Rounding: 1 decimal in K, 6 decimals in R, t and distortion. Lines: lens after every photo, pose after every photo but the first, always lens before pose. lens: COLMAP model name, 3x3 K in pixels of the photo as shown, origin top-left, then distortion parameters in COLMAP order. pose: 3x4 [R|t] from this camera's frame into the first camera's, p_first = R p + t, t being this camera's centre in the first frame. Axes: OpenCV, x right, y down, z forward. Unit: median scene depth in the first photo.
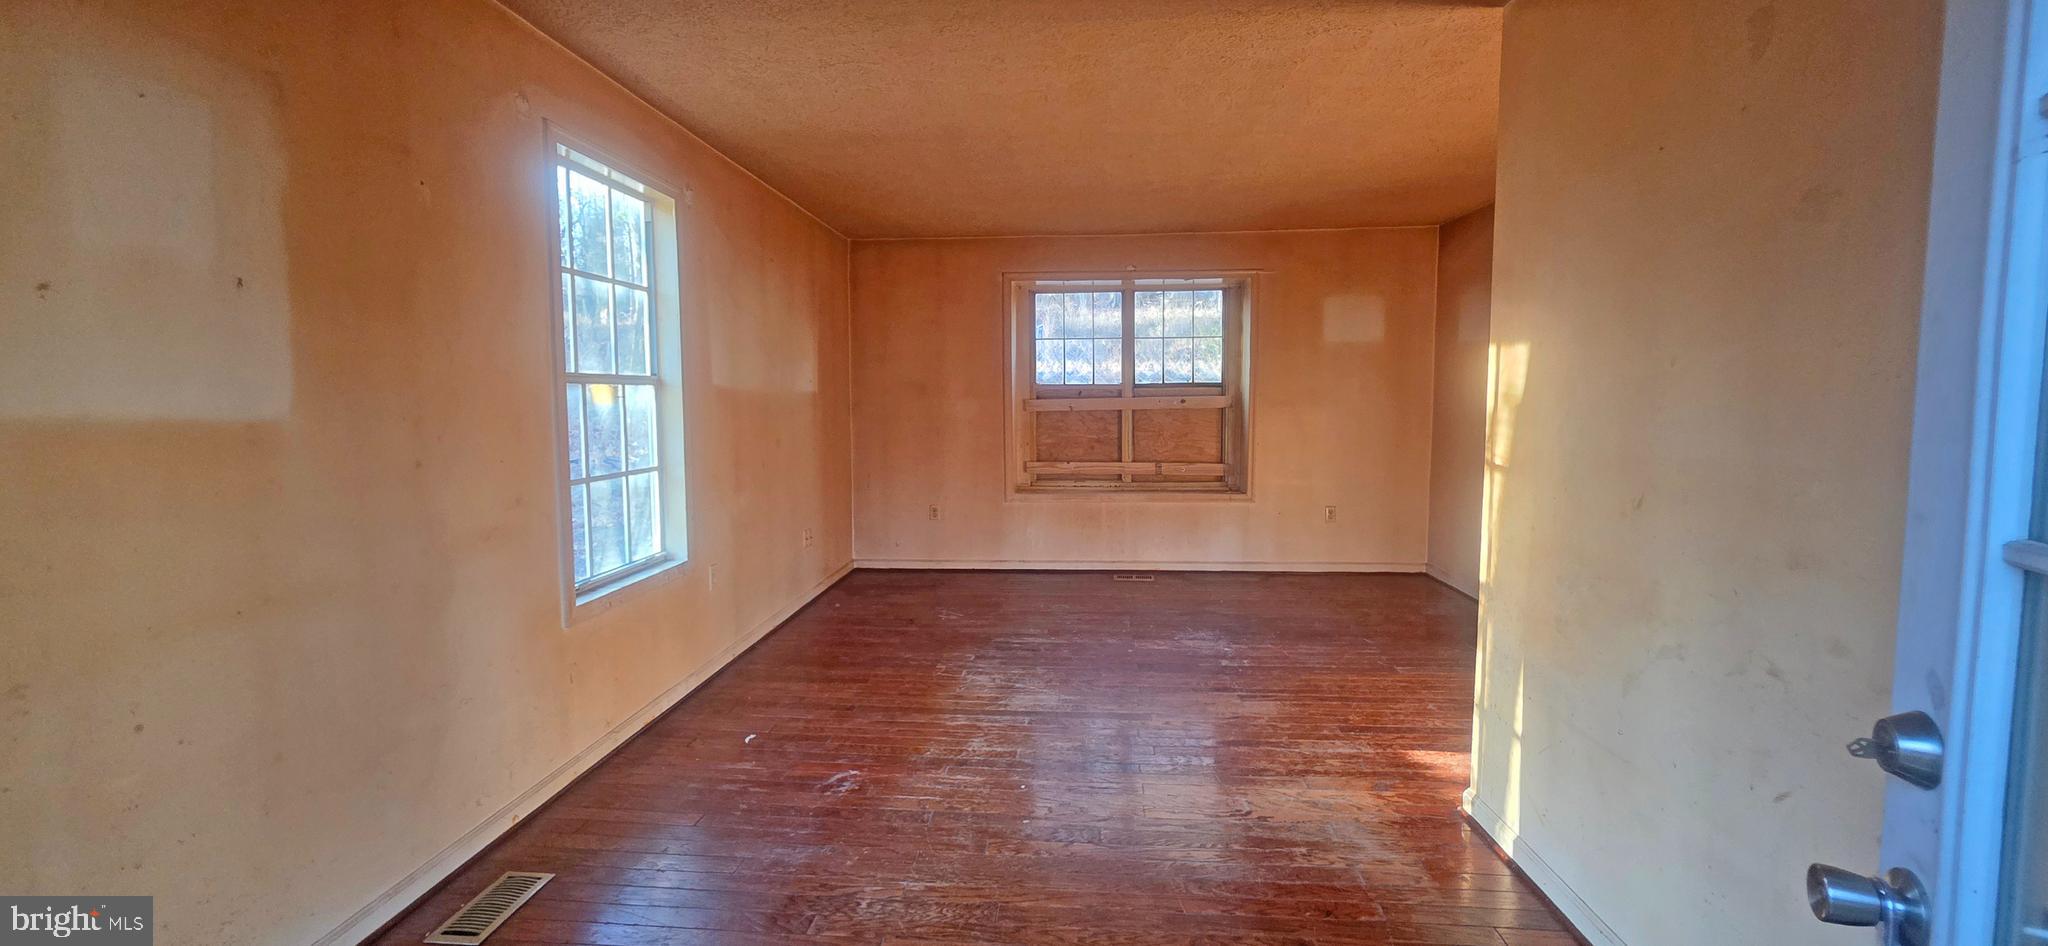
lens RADIAL K [[833.5, 0, 1018.8], [0, 833.5, 463.0], [0, 0, 1]] dist [0.002213, 0.000024]
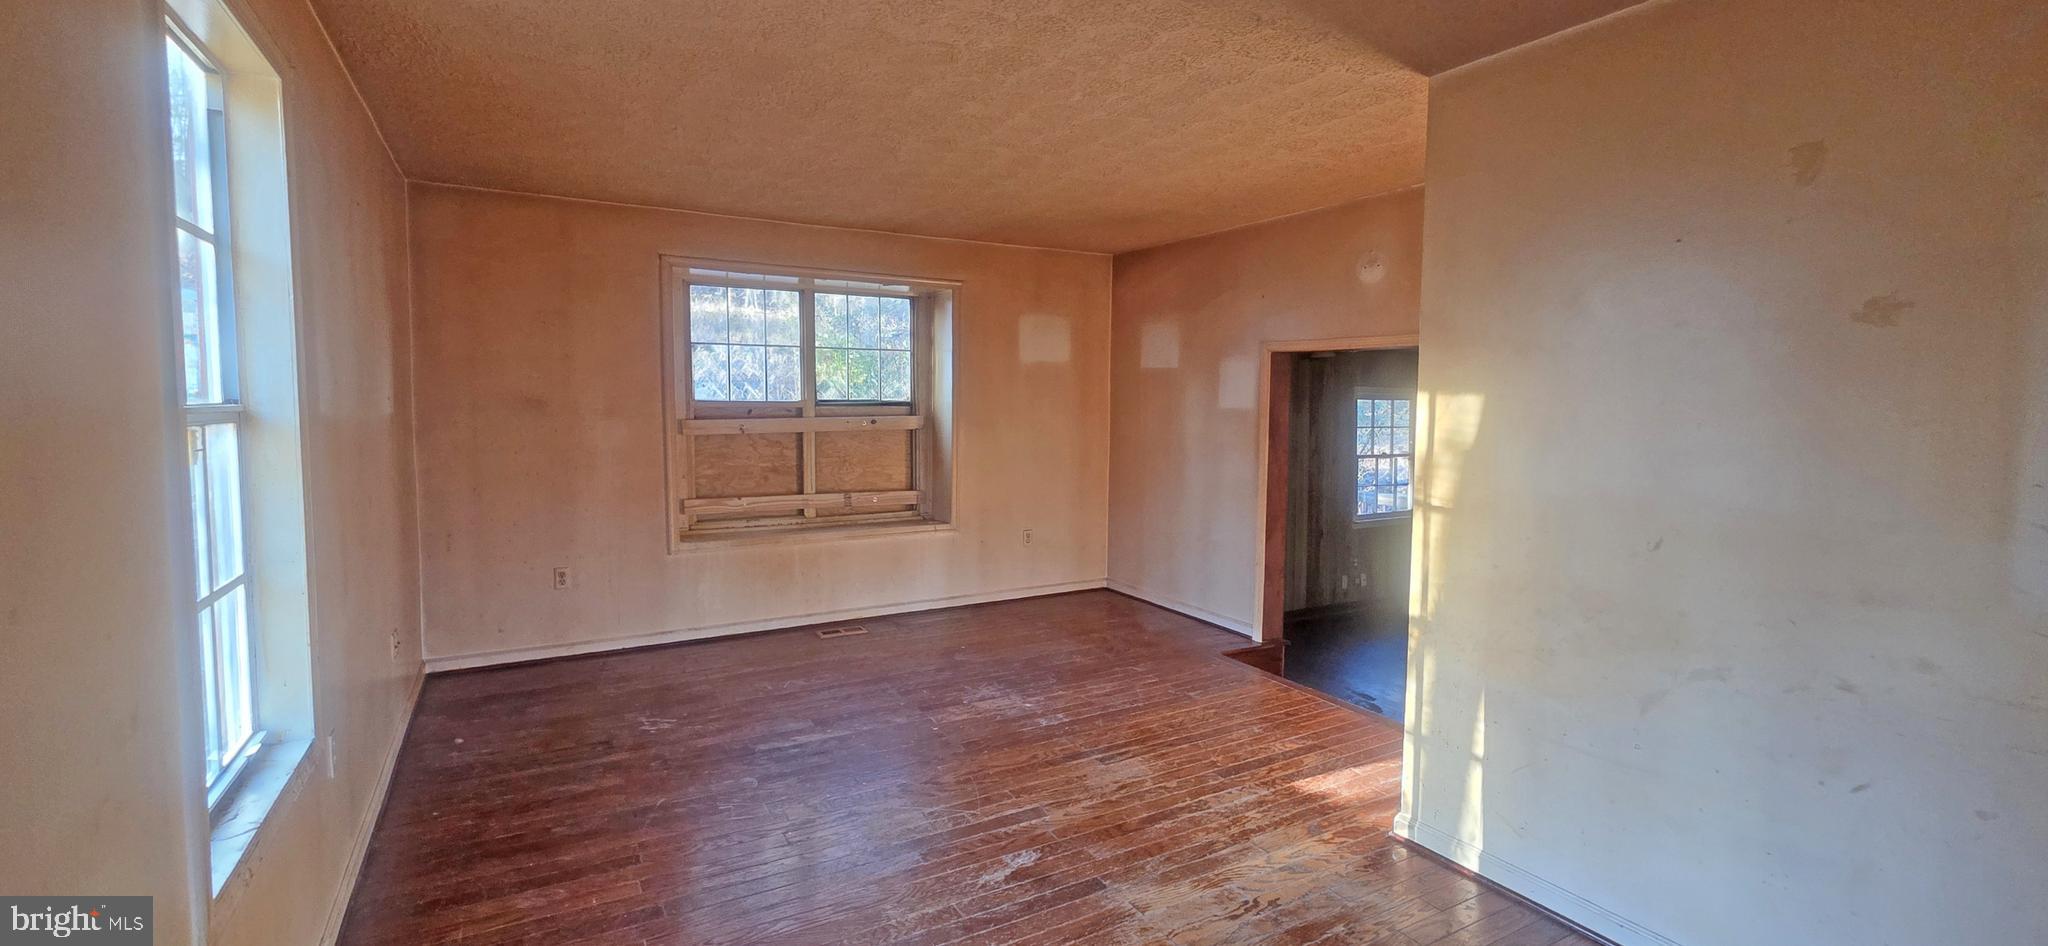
lens RADIAL K [[873.4, 0, 1031.2], [0, 873.4, 463.7], [0, 0, 1]] dist [0.000387, -0.000165]
pose [[0.823419, -0.030879, 0.566593, -0.210596], [0.033752, 0.999416, 0.005417, -0.032863], [-0.566429, 0.014663, 0.823980, 0.163229]]
